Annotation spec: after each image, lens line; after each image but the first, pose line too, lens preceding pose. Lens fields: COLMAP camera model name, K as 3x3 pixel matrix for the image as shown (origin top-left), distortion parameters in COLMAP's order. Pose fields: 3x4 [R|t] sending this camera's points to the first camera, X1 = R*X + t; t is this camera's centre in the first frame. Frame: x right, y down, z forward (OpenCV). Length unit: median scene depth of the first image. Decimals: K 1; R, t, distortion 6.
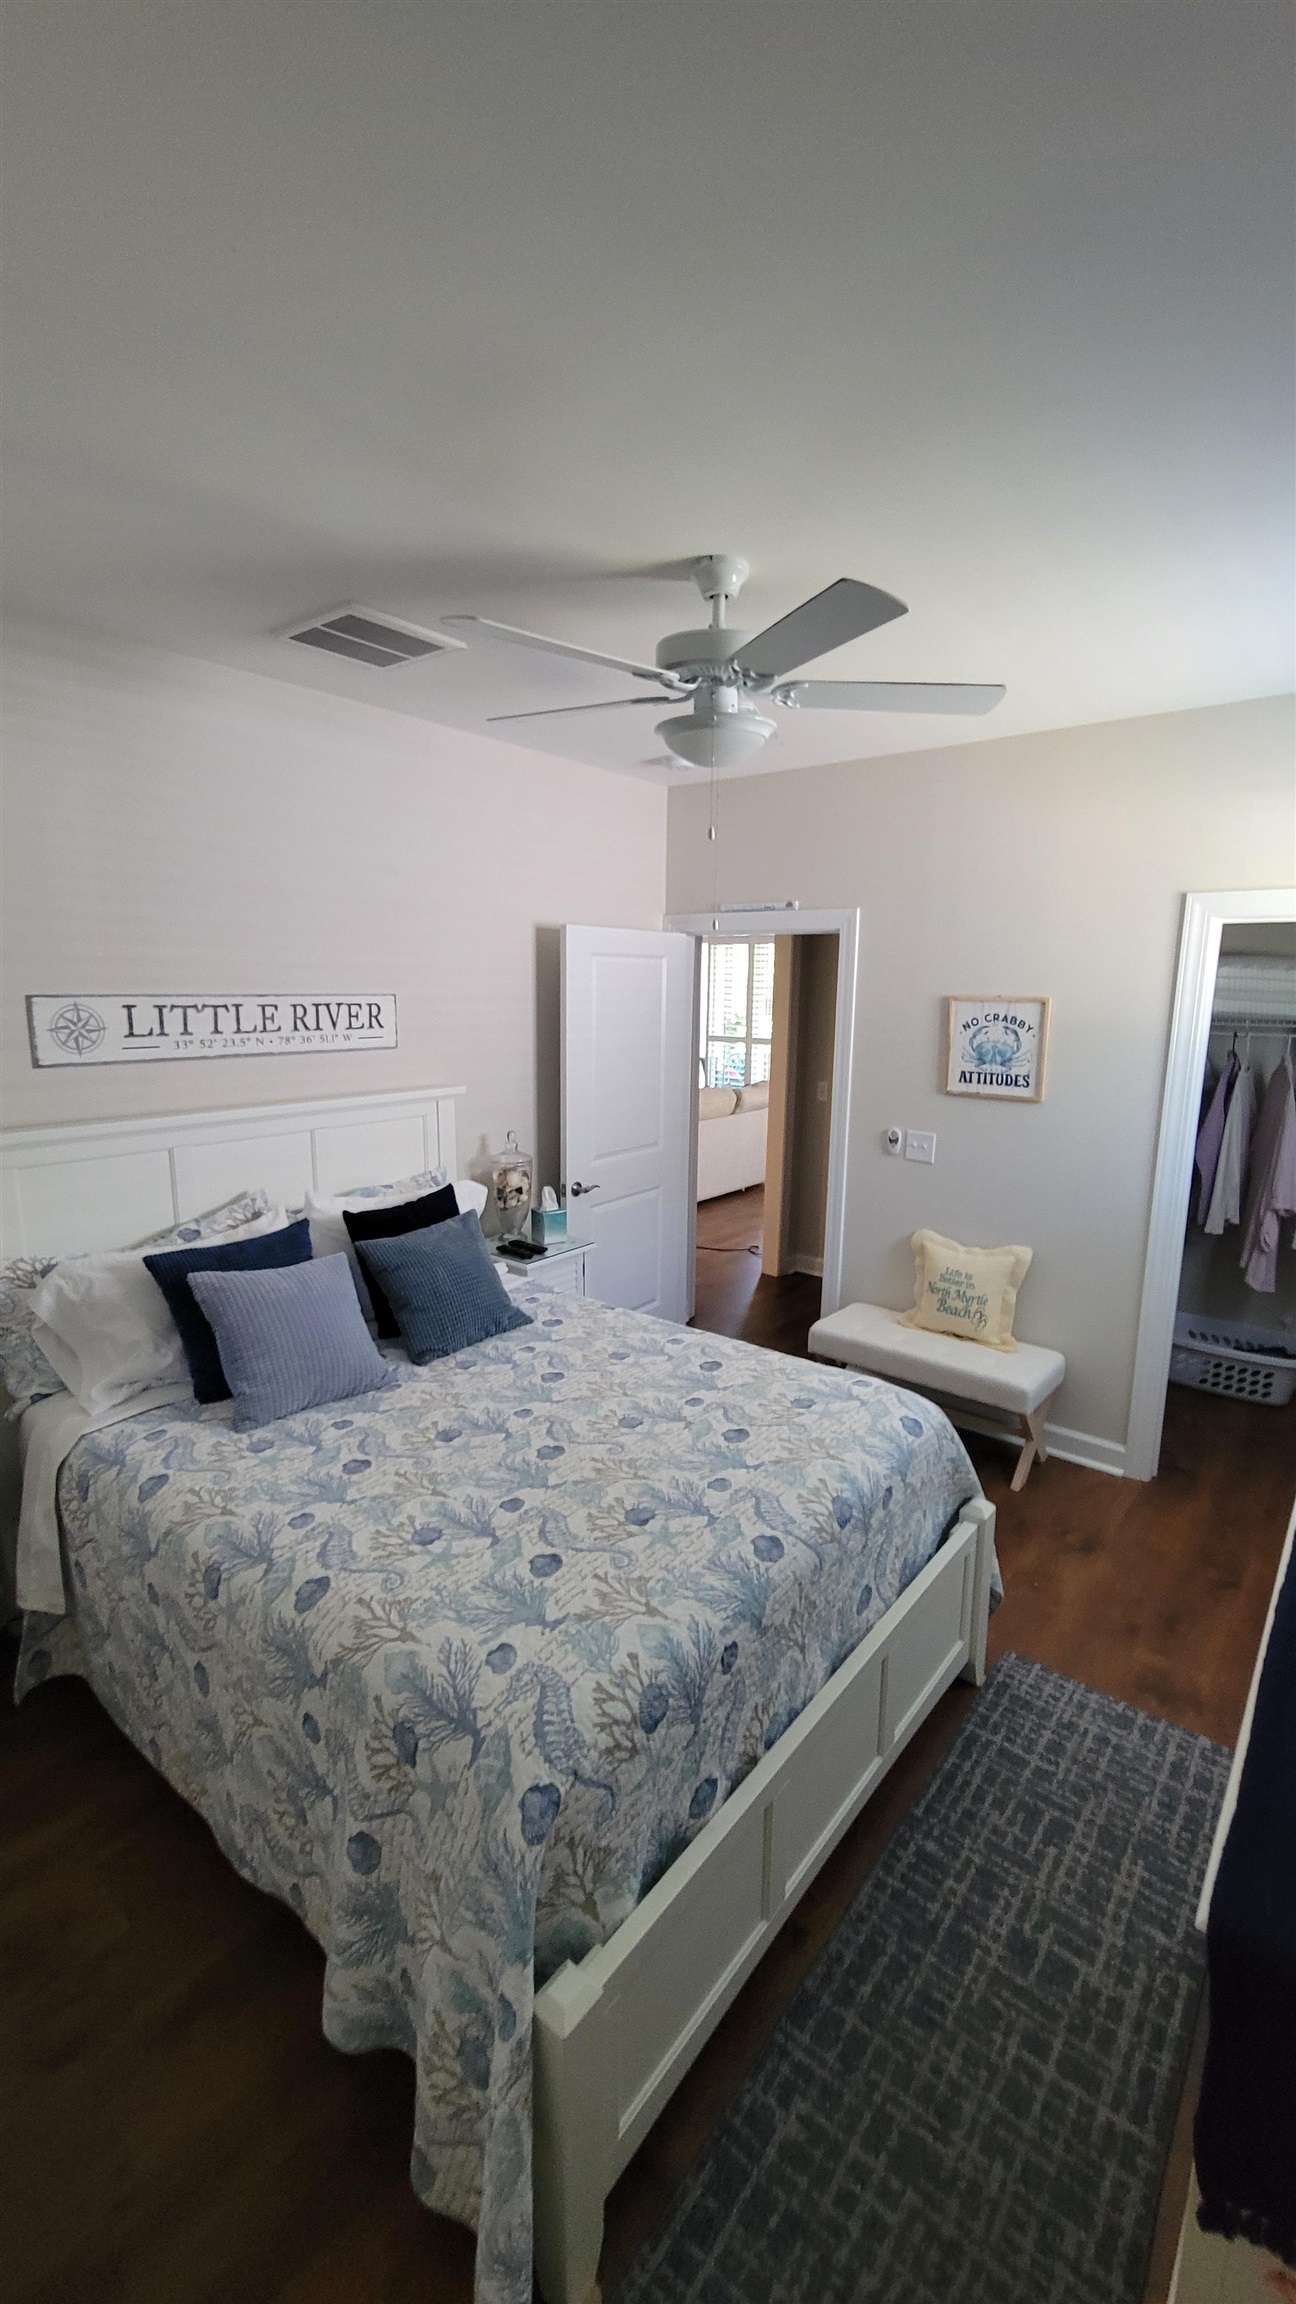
lens RADIAL K [[936.7, 0, 656.0], [0, 936.7, 1151.1], [0, 0, 1]] dist [-0.001419, -0.000125]
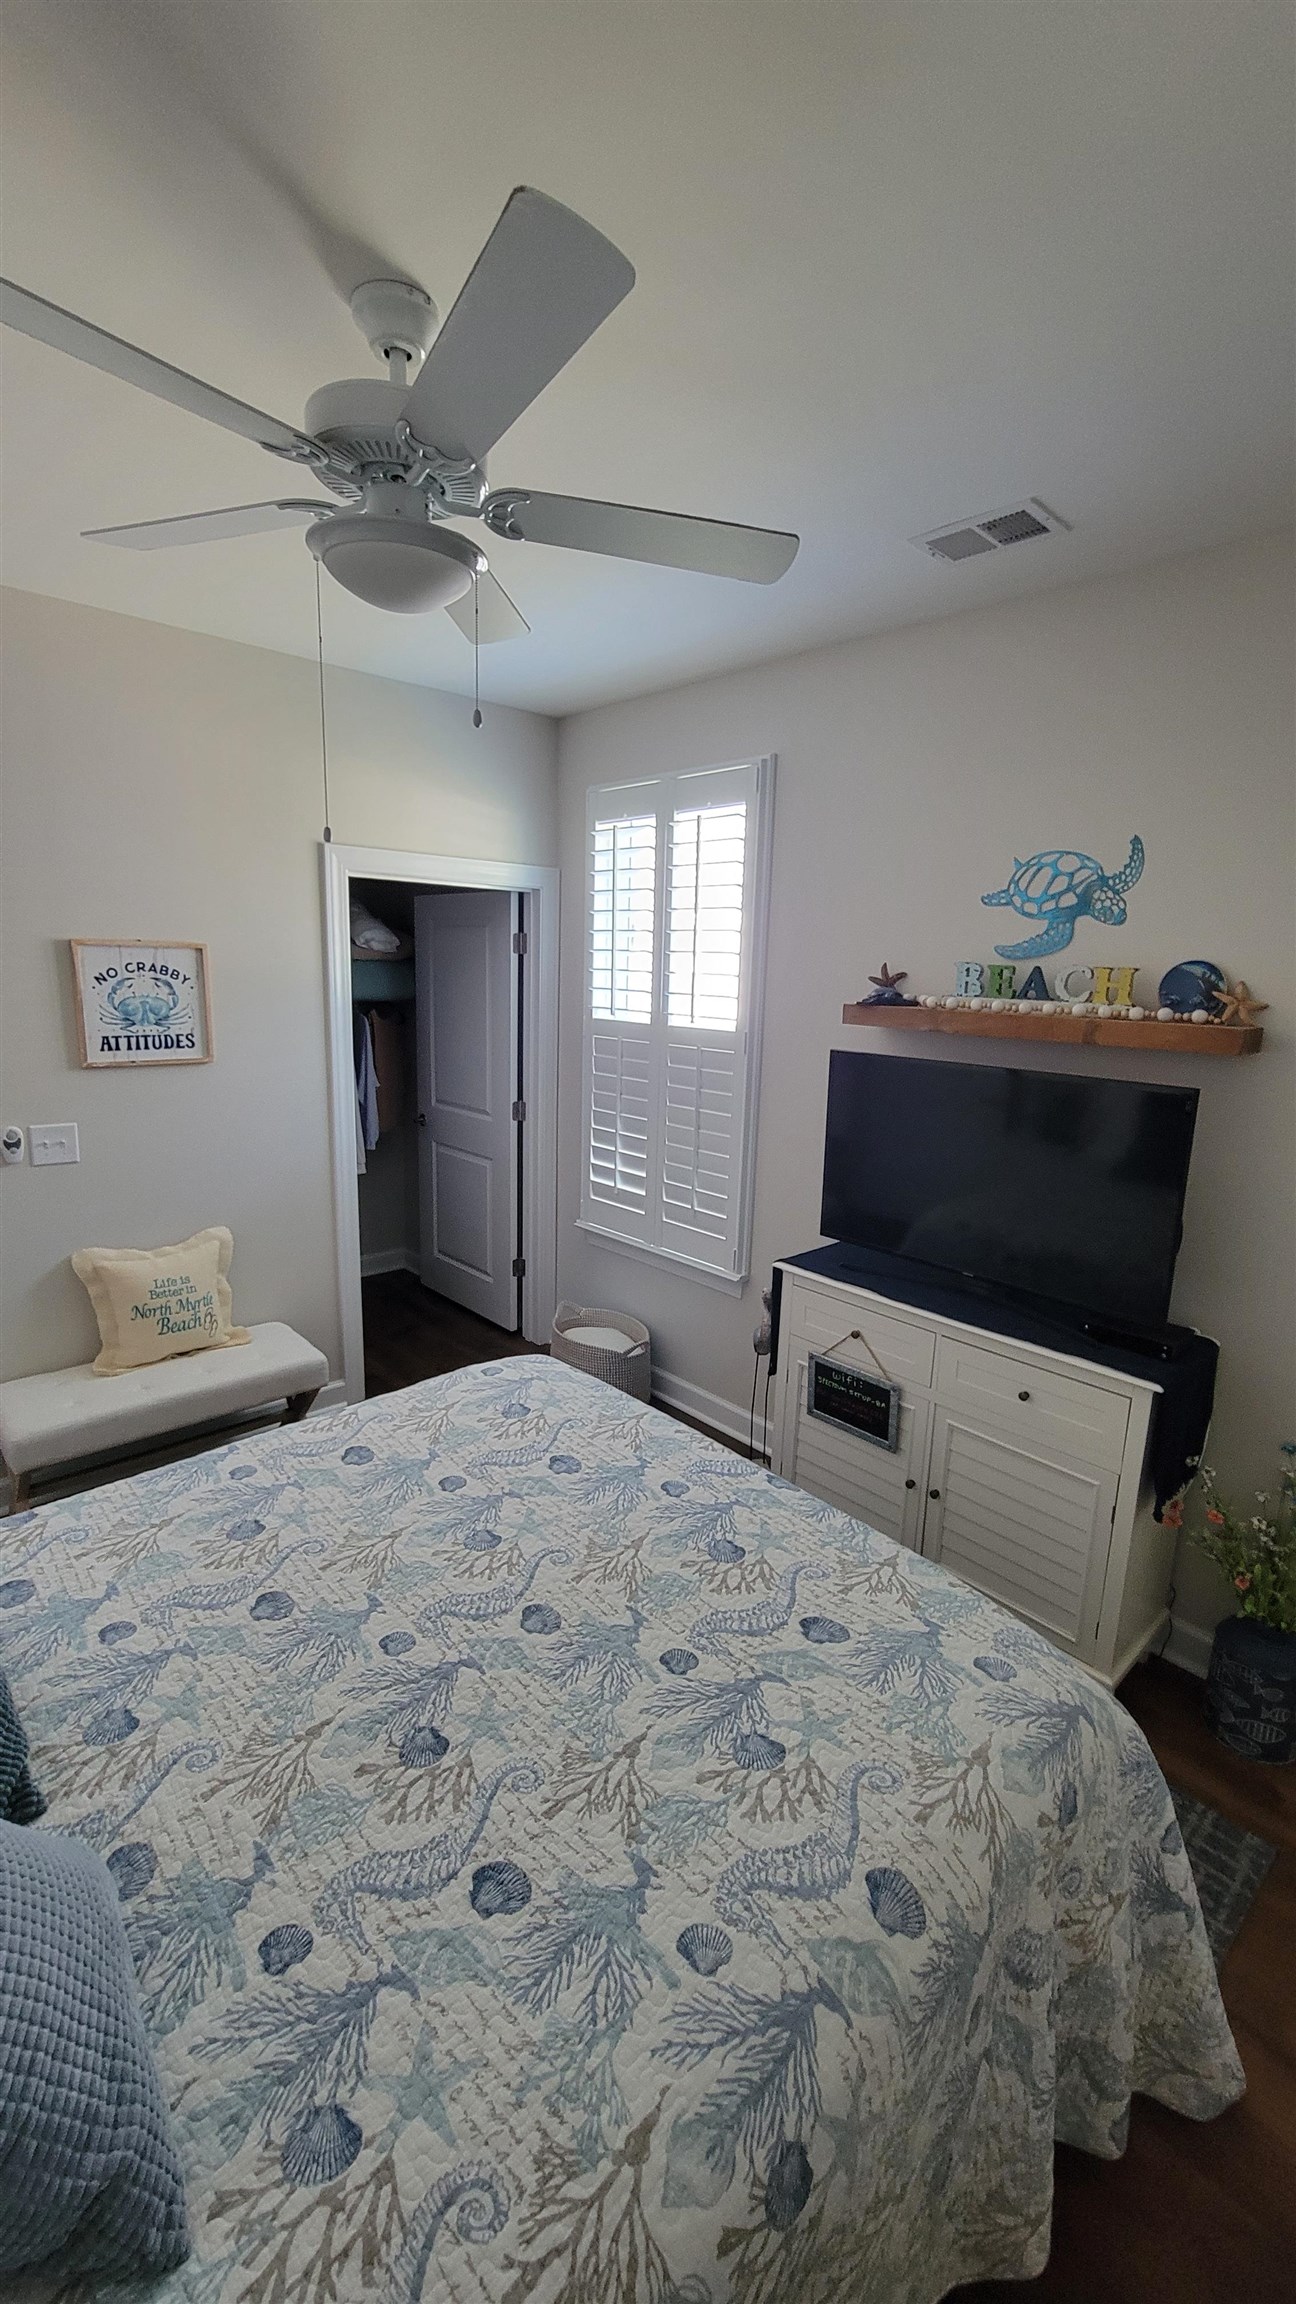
lens RADIAL K [[936.7, 0, 656.0], [0, 936.7, 1151.1], [0, 0, 1]] dist [-0.001419, -0.000125]
pose [[0.140466, -0.204936, 0.968644, -0.546393], [0.149085, 0.971567, 0.183935, -0.095620], [-0.978797, 0.118573, 0.167025, 0.606134]]
